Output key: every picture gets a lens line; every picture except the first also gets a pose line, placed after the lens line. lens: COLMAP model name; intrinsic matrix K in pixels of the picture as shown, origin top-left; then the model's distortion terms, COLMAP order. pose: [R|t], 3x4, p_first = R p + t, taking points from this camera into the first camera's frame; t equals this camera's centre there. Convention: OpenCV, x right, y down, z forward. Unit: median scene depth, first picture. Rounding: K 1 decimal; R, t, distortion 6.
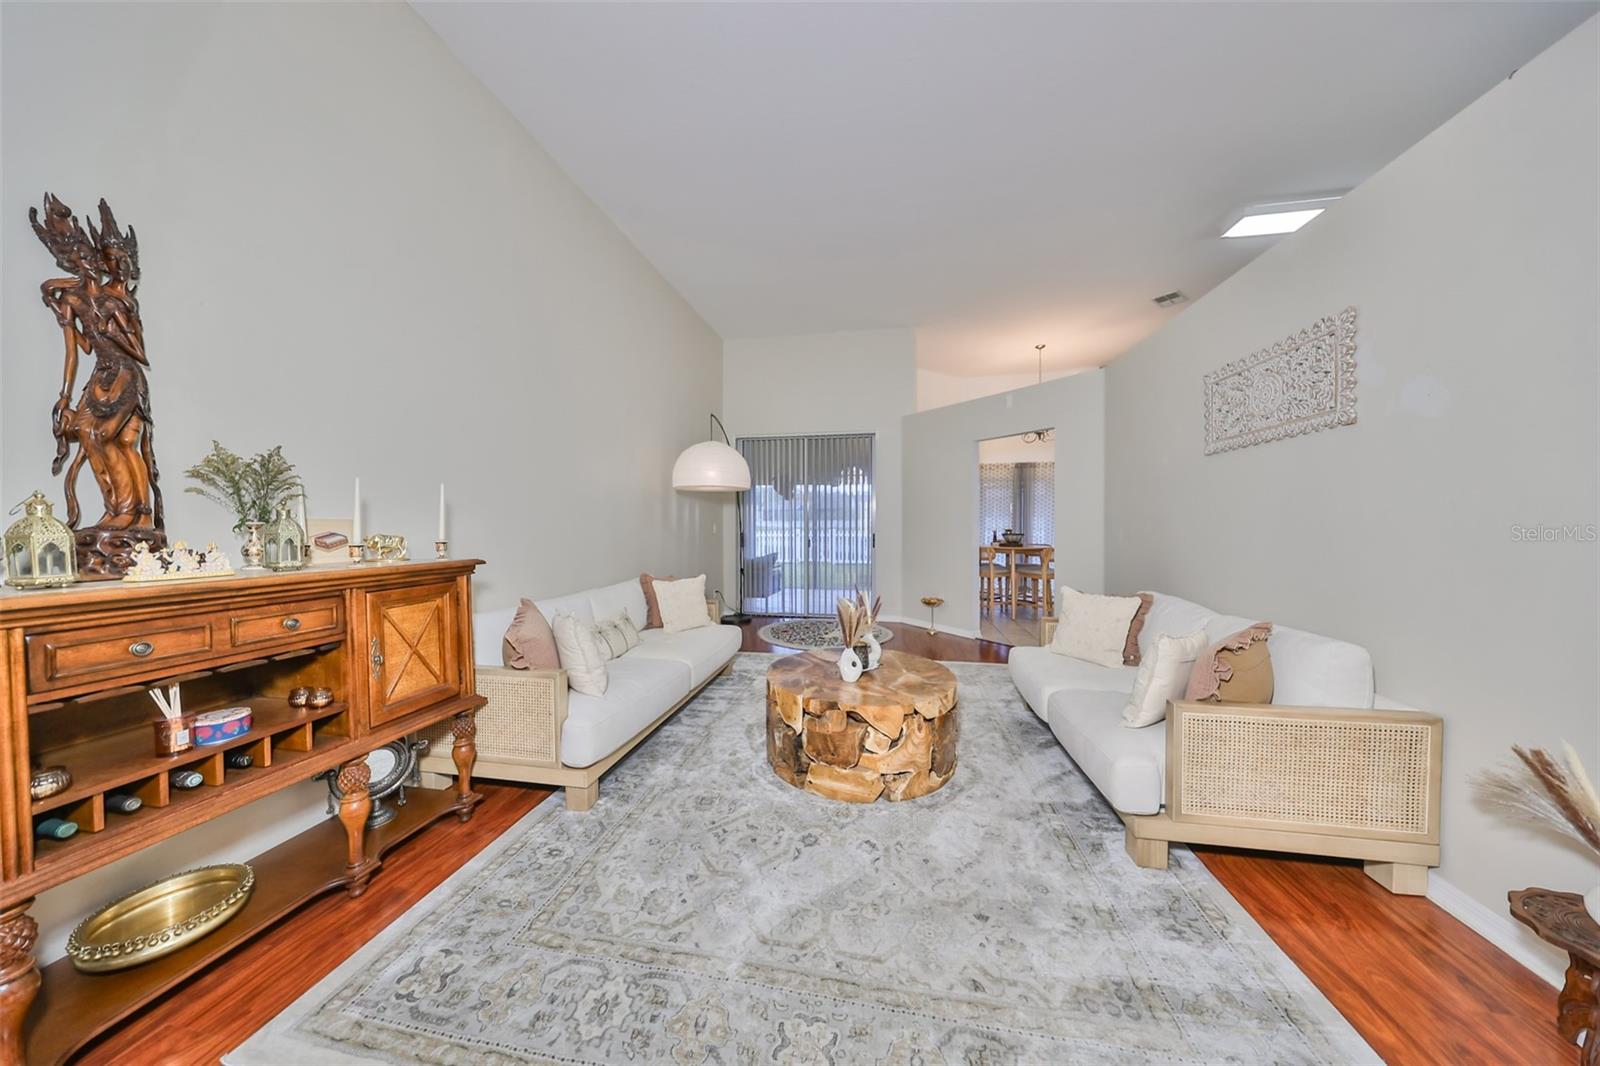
lens RADIAL K [[490.6, 0, 804.9], [0, 490.6, 534.7], [0, 0, 1]] dist [0.000088, -0.000094]
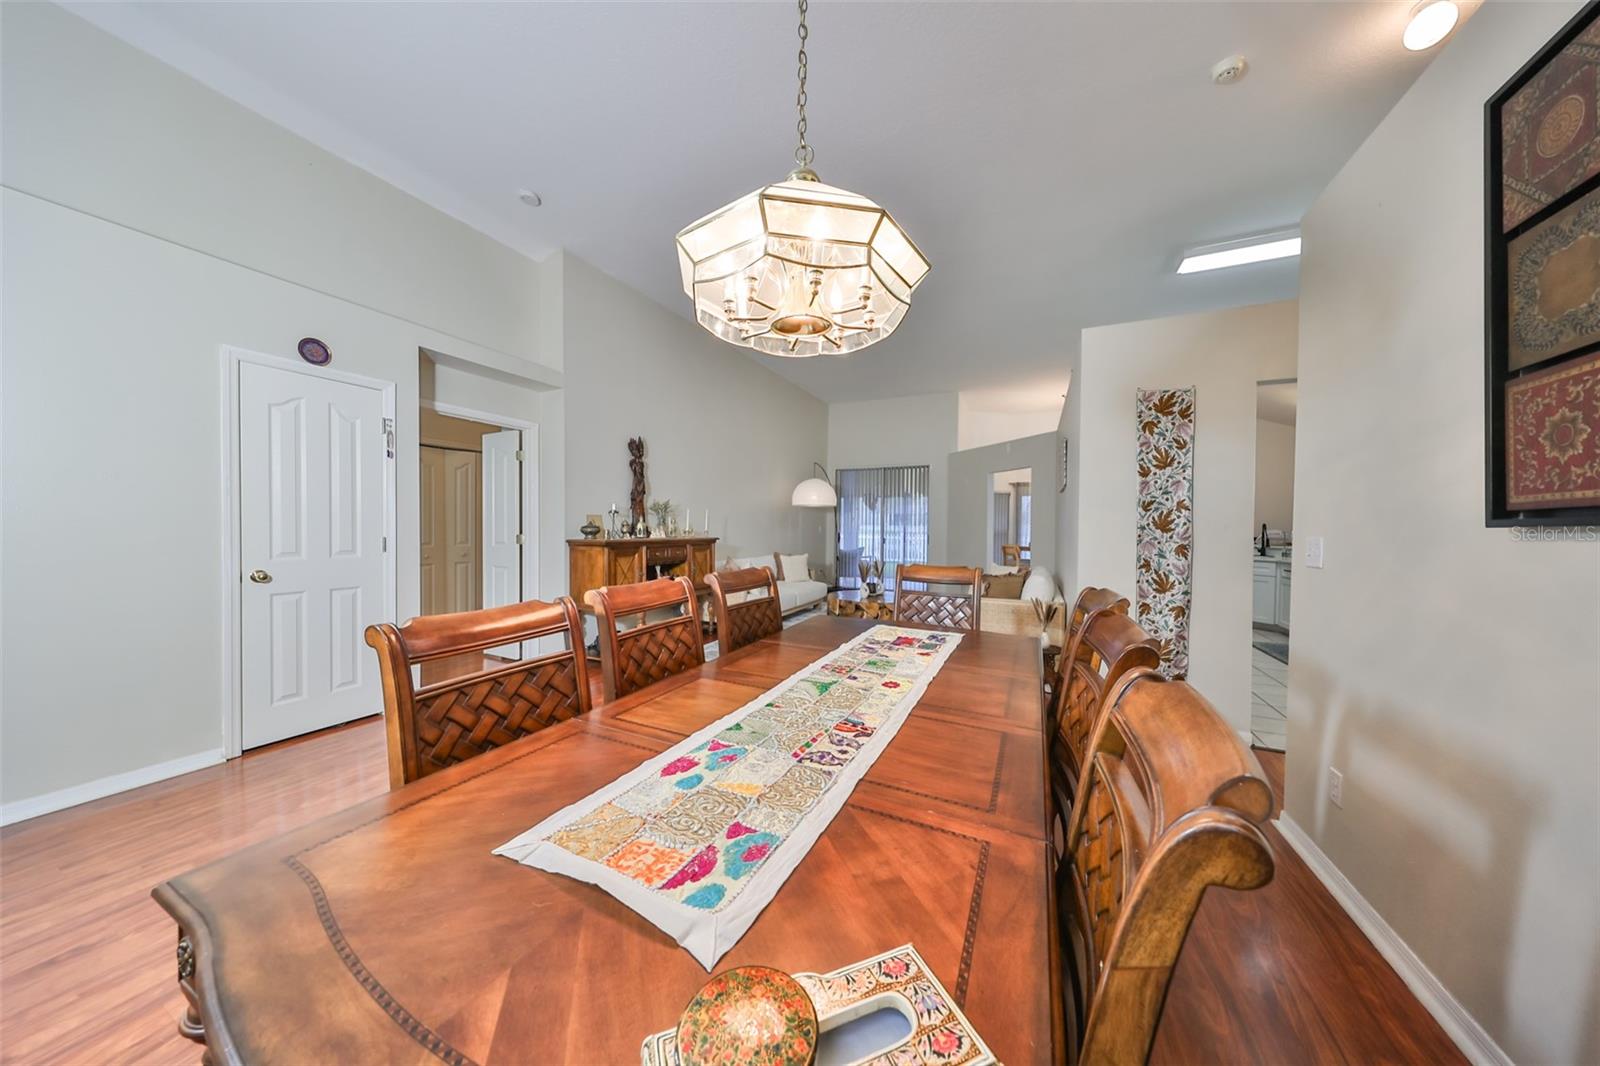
lens RADIAL K [[490.6, 0, 793.9], [0, 490.6, 527.3], [0, 0, 1]] dist [0.000088, -0.000094]
pose [[0.960234, 0.015235, -0.278781, 0.463171], [-0.021439, 0.999585, -0.019216, 0.035683], [0.278373, 0.024429, 0.960162, -1.395843]]
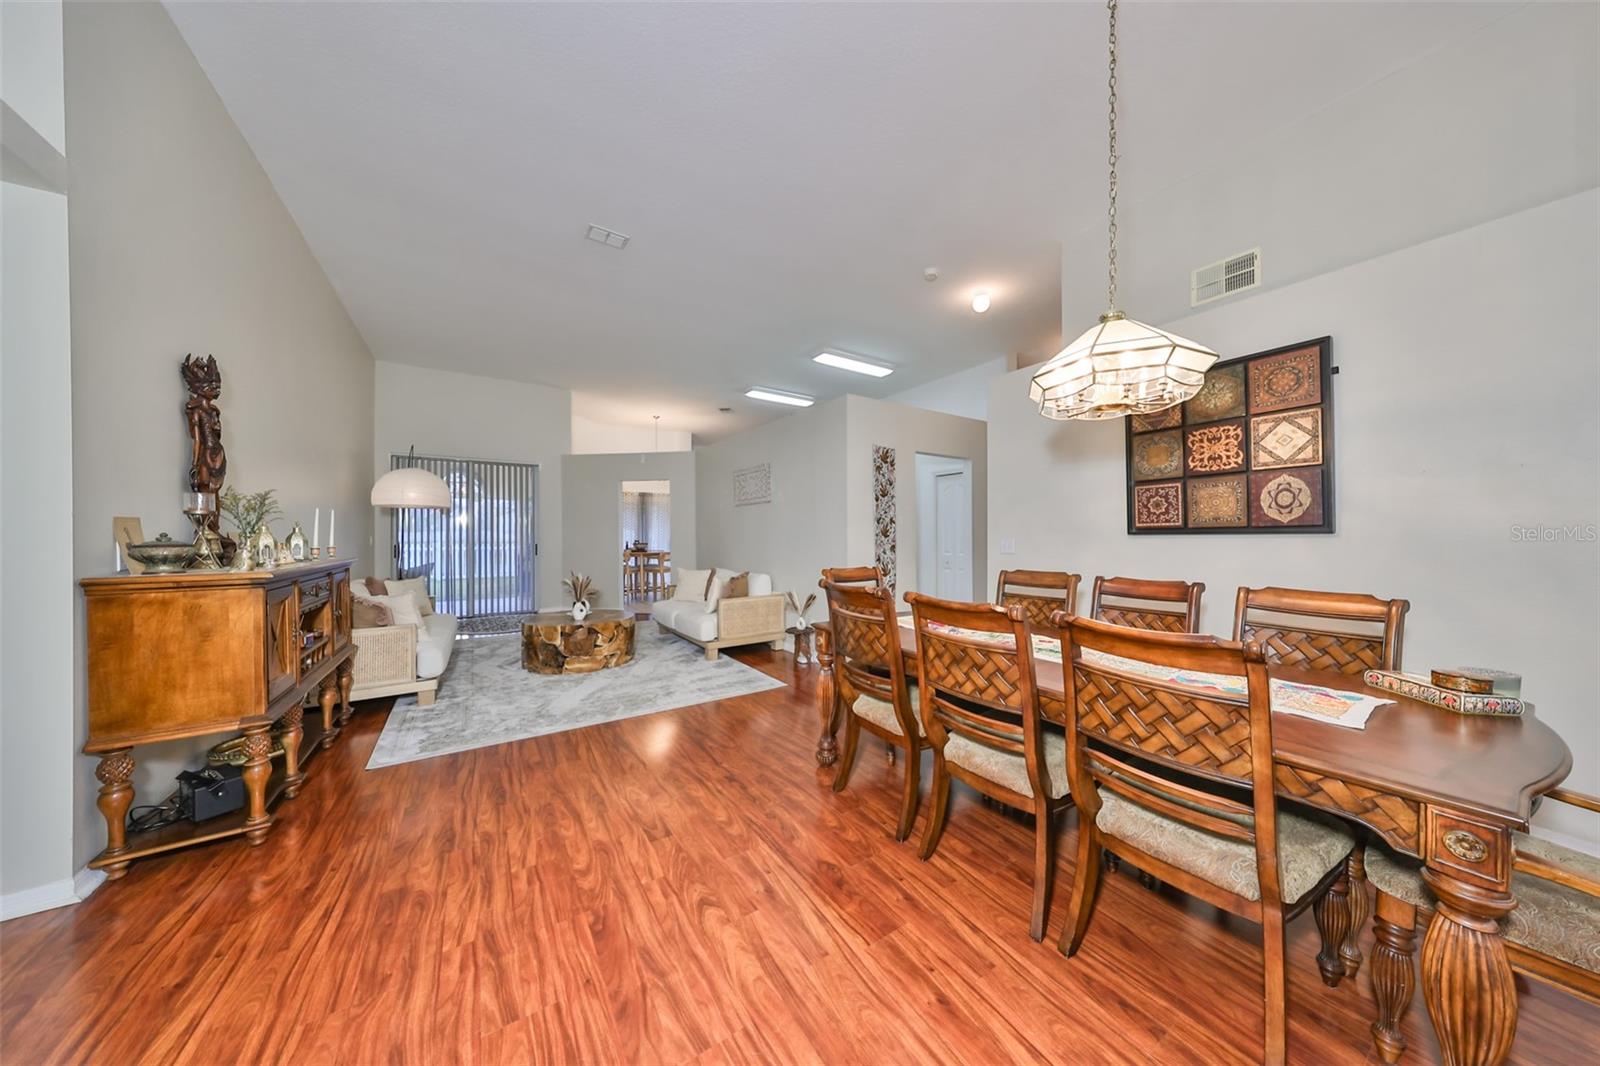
lens RADIAL K [[490.6, 0, 797.0], [0, 490.6, 530.8], [0, 0, 1]] dist [0.000088, -0.000094]
pose [[0.729040, 0.009238, 0.684409, -0.679894], [0.013983, 0.999499, -0.028386, 0.027031], [-0.684328, 0.030265, 0.728546, -1.095397]]
